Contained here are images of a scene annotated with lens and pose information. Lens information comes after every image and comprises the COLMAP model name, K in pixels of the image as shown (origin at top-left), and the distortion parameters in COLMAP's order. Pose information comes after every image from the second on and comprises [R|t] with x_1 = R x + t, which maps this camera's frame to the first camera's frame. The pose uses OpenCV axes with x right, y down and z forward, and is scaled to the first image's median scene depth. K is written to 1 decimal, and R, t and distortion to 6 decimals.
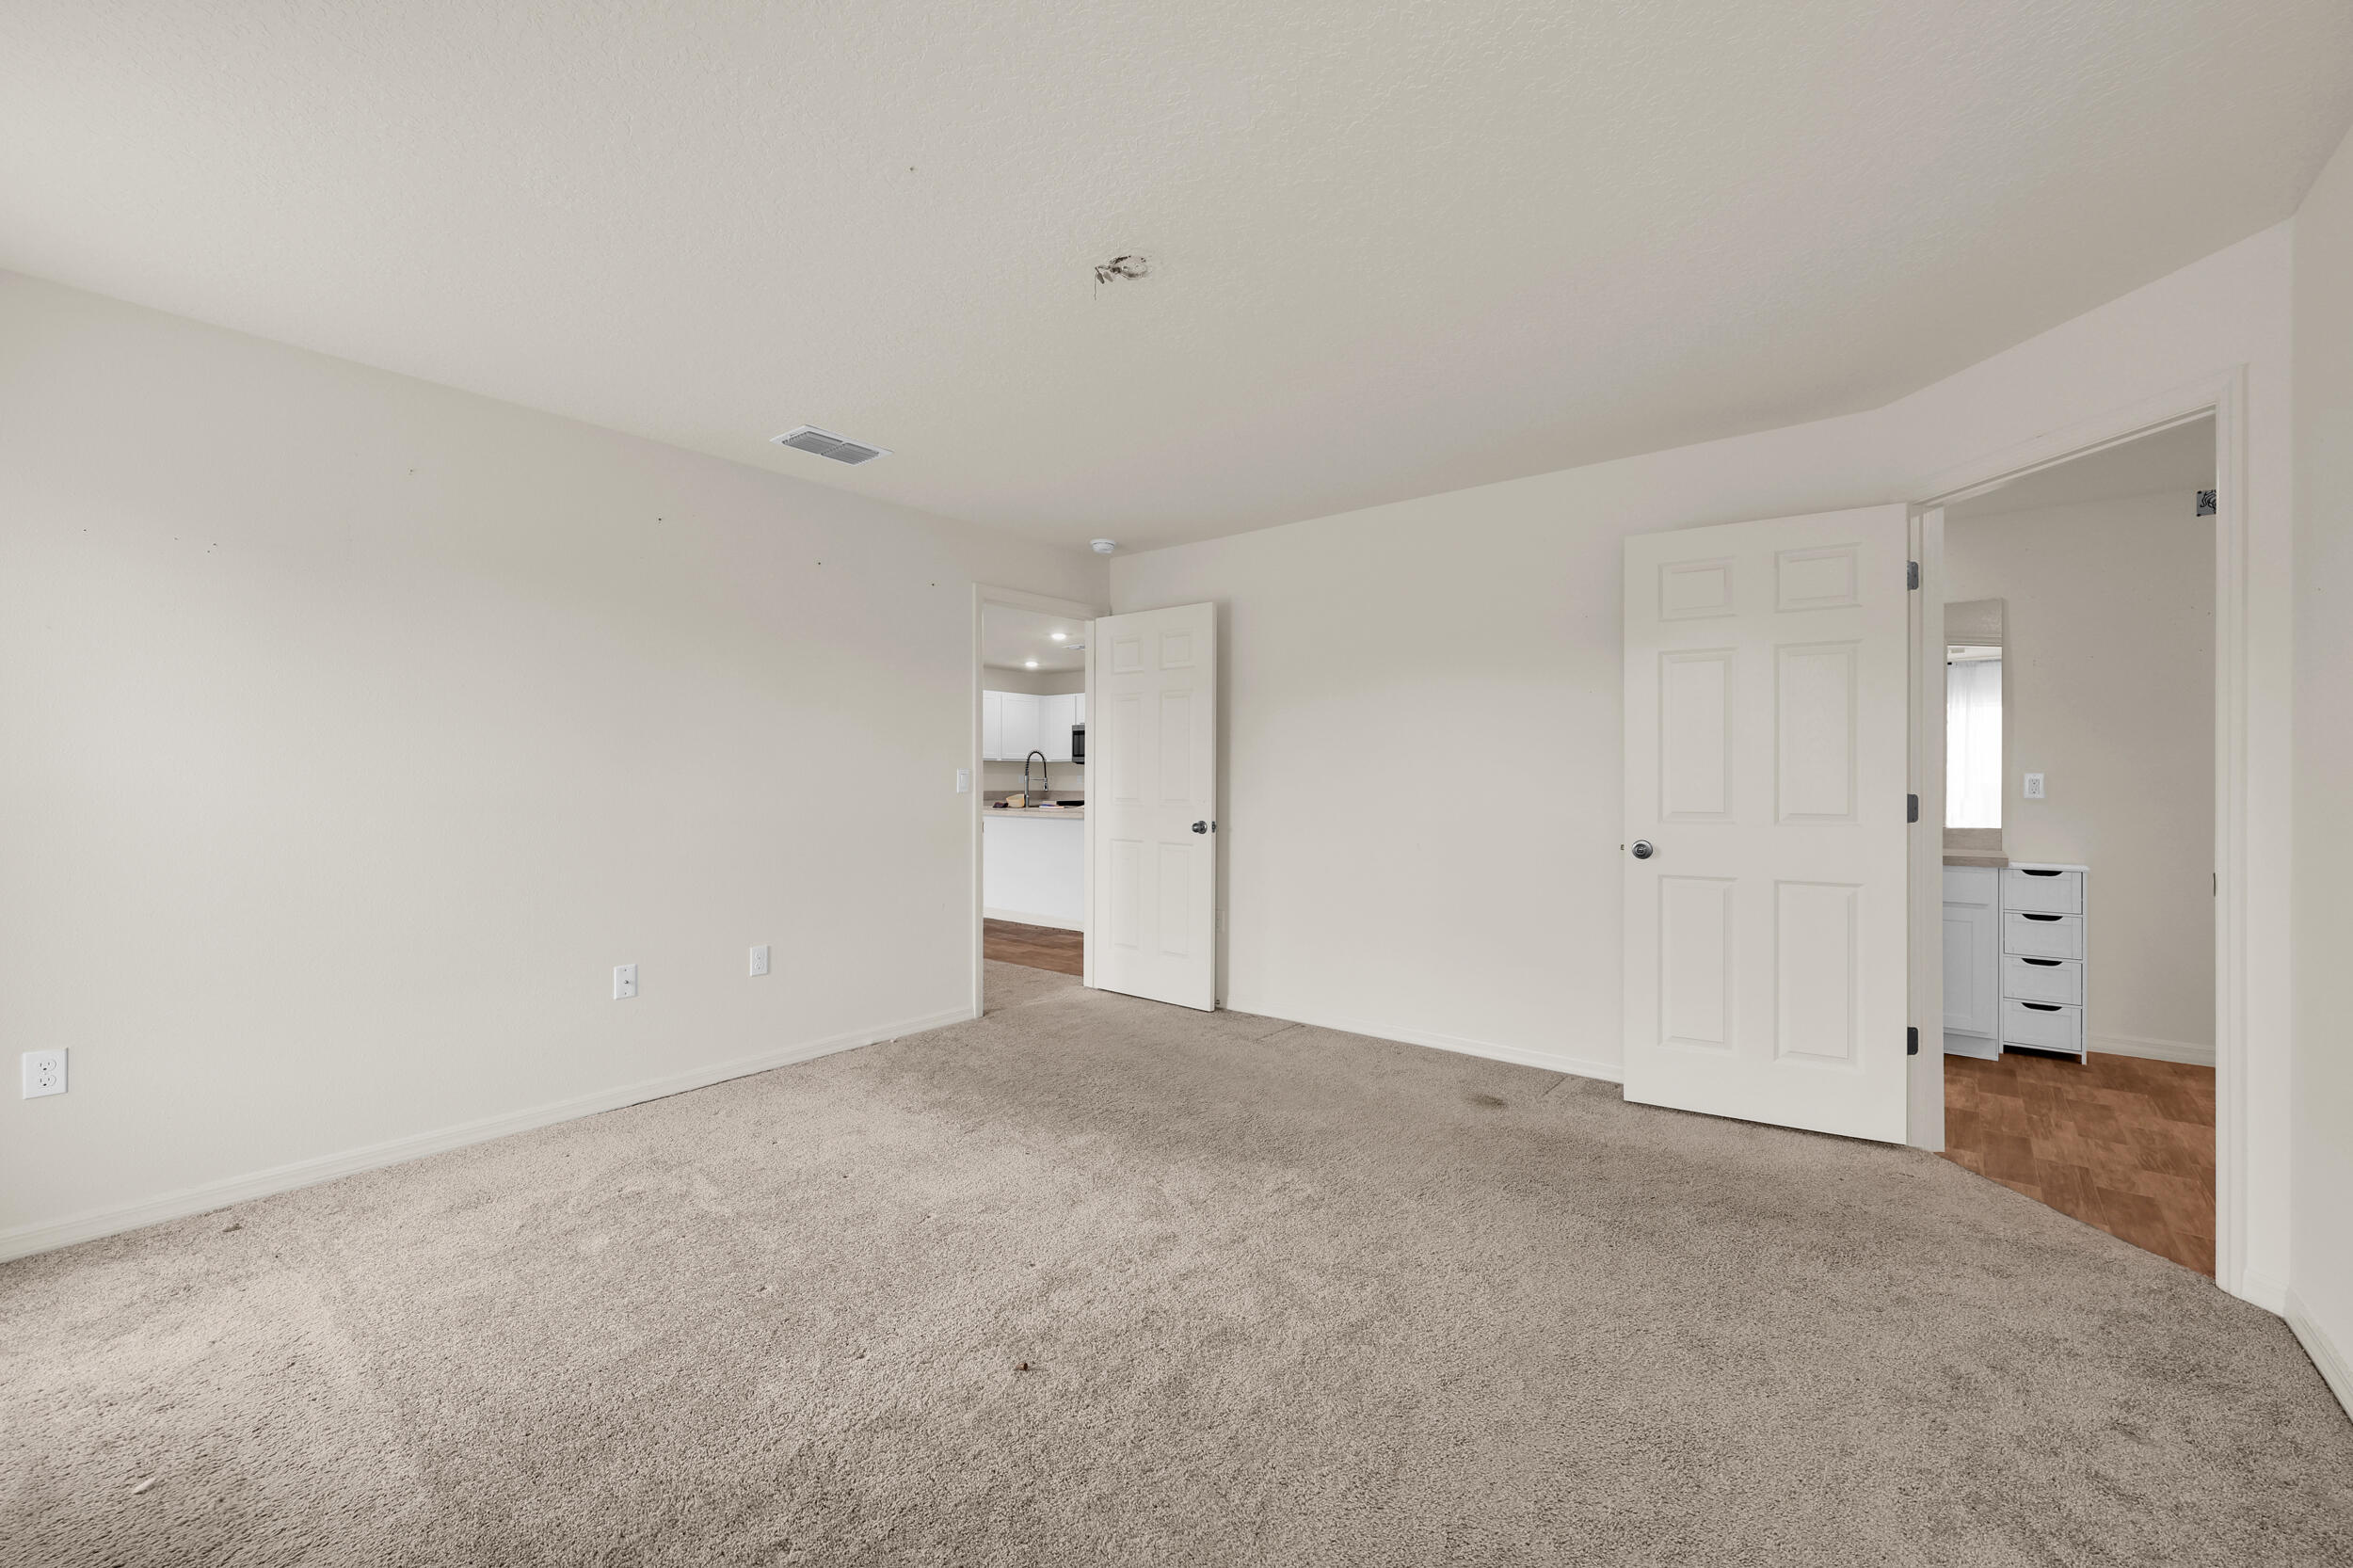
lens RADIAL K [[960.7, 0, 1186.3], [0, 960.7, 777.8], [0, 0, 1]] dist [-0.002393, 0.000026]
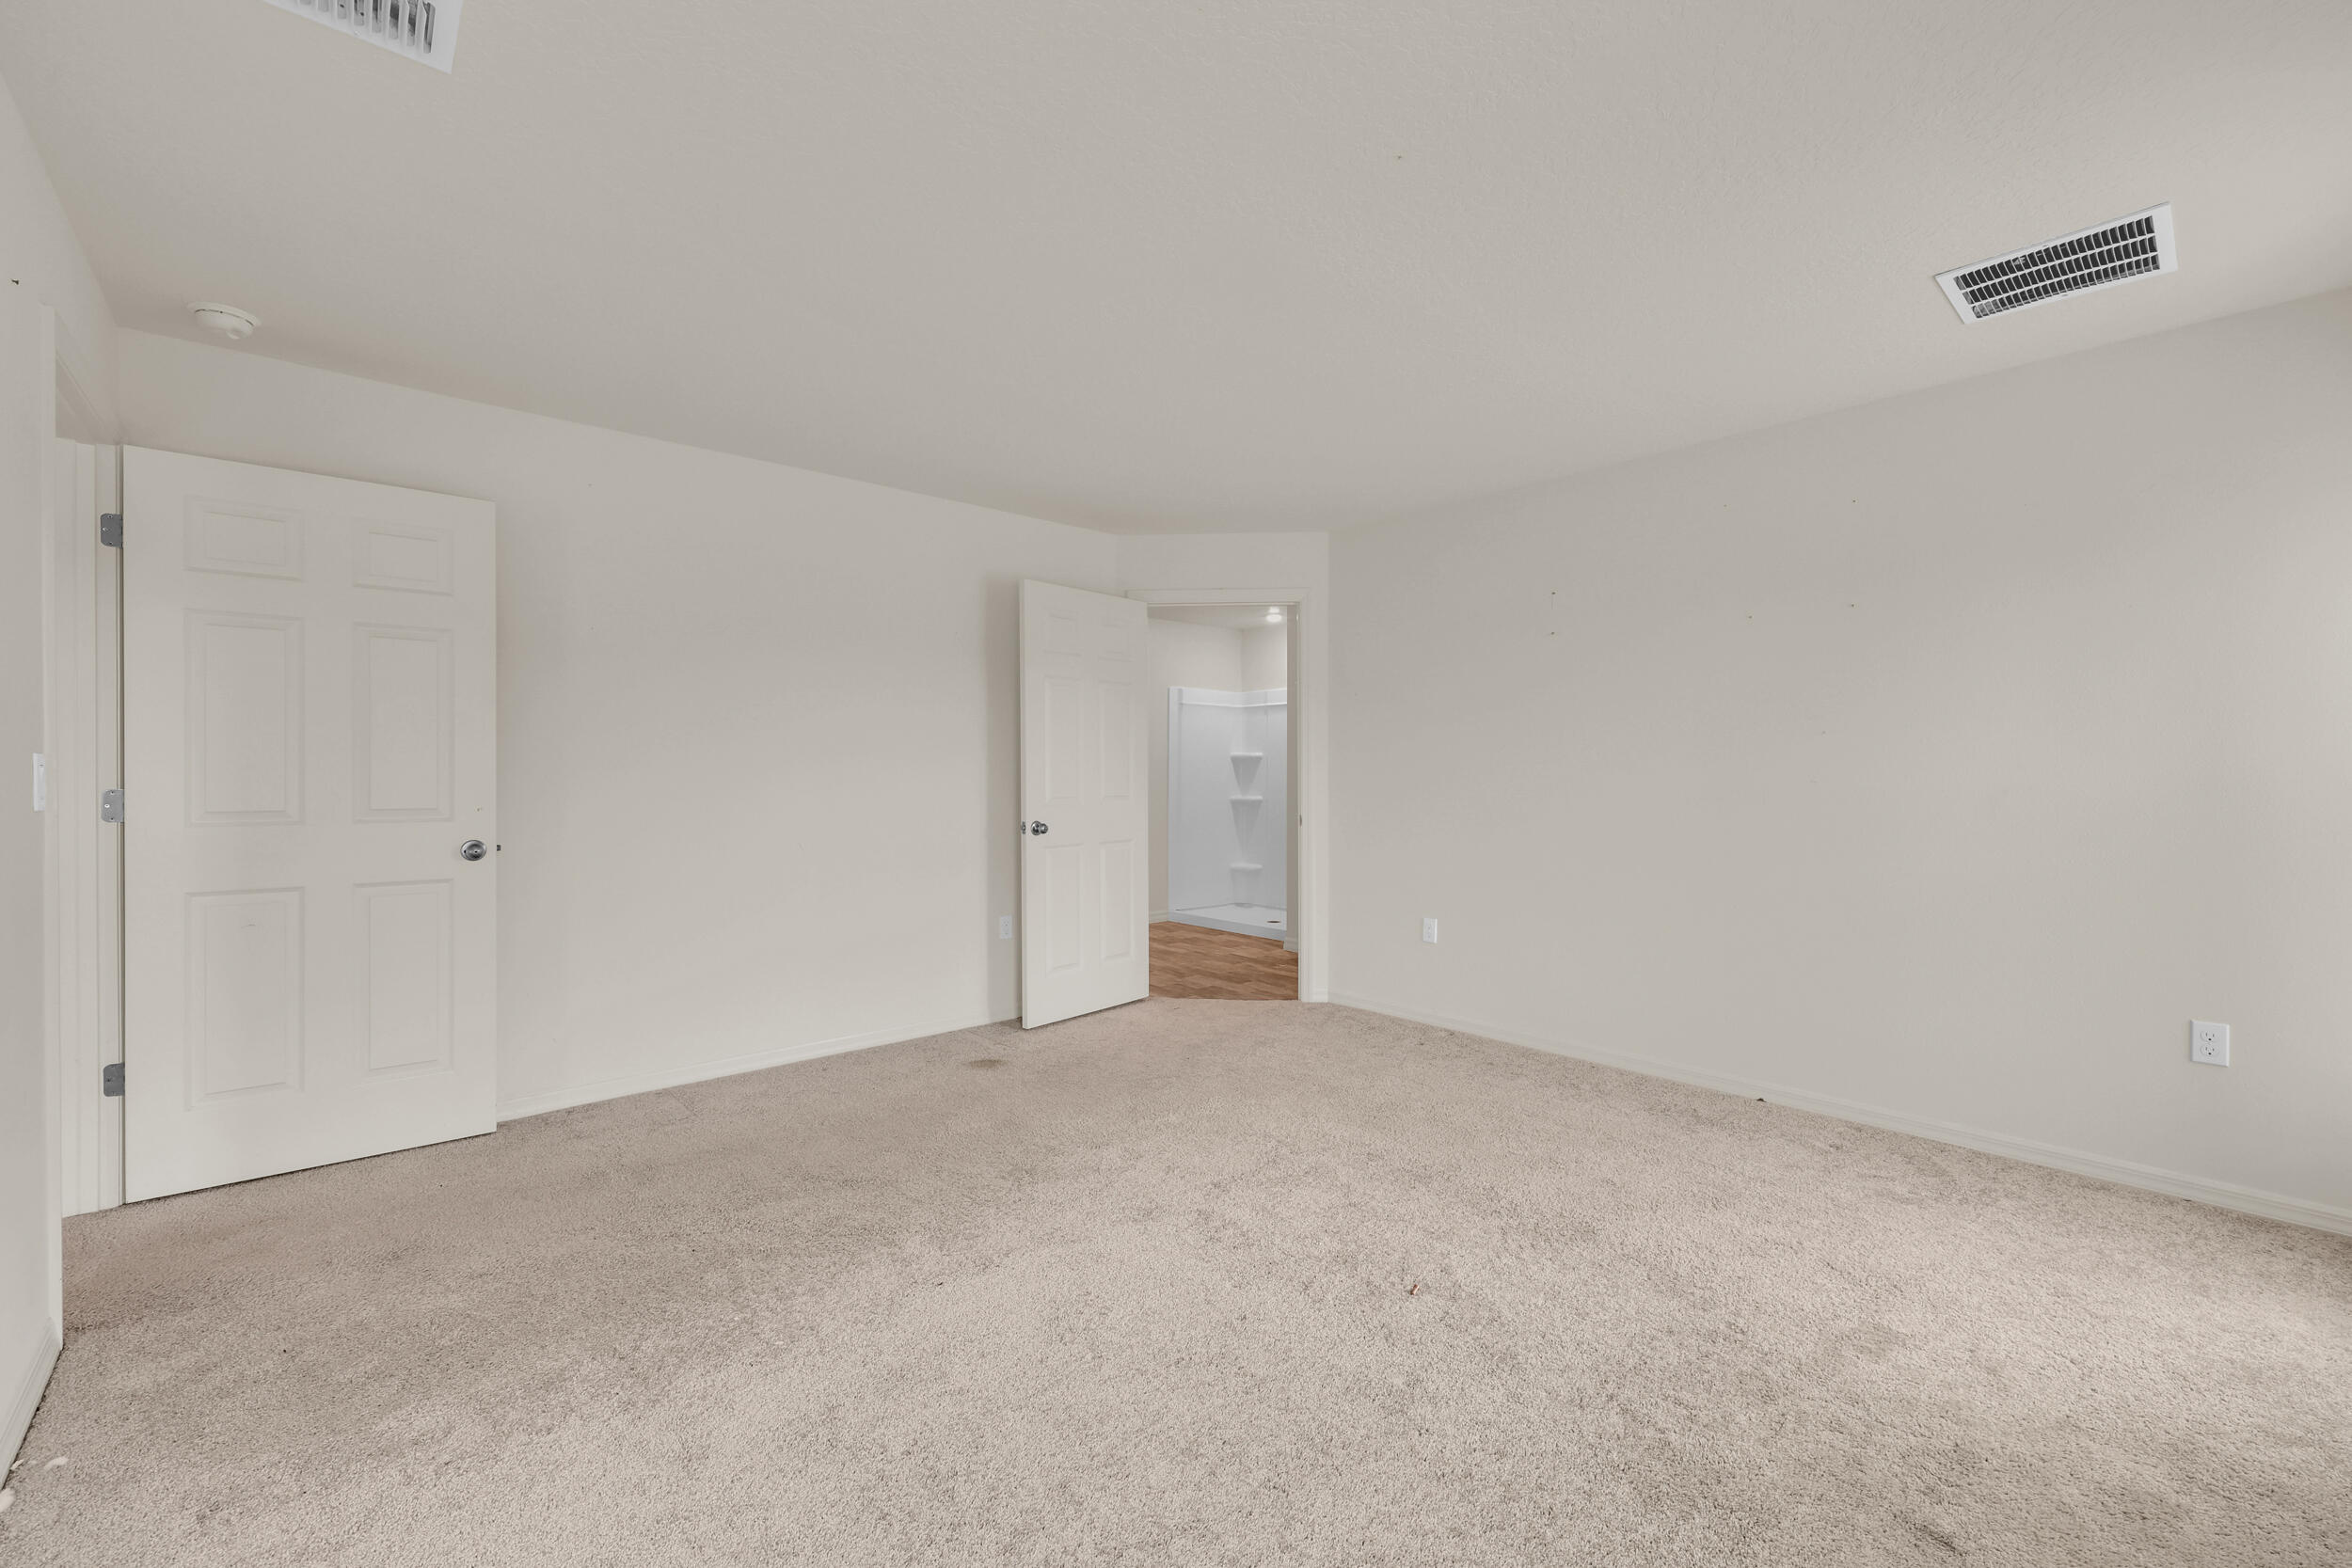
lens RADIAL K [[960.2, 0, 1185.8], [0, 960.2, 777.8], [0, 0, 1]] dist [-0.002393, 0.000026]
pose [[0.163088, -0.011480, 0.986545, -0.741337], [-0.002846, 0.999923, 0.012106, -0.008211], [-0.986607, -0.004782, 0.163043, 0.592535]]
